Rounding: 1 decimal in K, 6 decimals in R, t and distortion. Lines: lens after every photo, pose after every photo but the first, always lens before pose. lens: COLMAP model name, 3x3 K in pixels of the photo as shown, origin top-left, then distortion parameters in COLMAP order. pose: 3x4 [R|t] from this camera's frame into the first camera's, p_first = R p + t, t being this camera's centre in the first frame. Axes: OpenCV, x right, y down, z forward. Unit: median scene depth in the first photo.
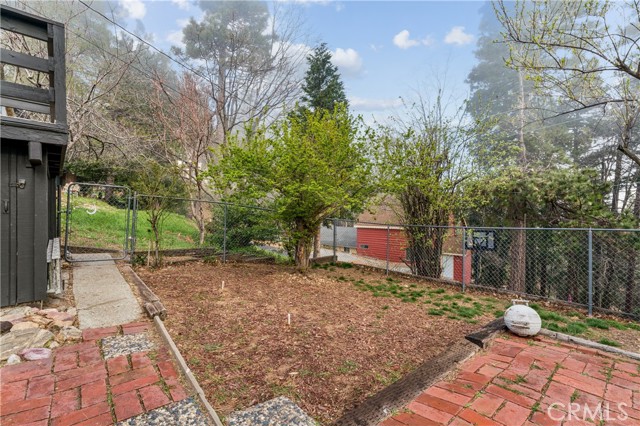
lens RADIAL K [[295.8, 0, 319.0], [0, 295.8, 213.8], [0, 0, 1]] dist [-0.002203, 0.000404]
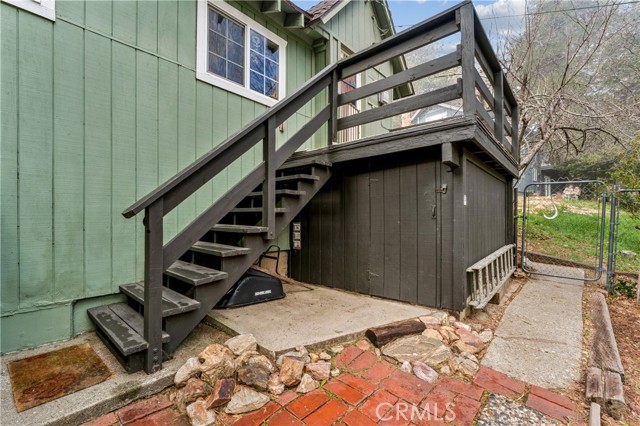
lens RADIAL K [[295.8, 0, 300.9], [0, 295.8, 218.0], [0, 0, 1]] dist [-0.002203, 0.000404]
pose [[0.122830, -0.005722, -0.992411, -0.071951], [0.002676, 0.999982, -0.005434, 0.001624], [0.992424, -0.001988, 0.122843, 0.397334]]
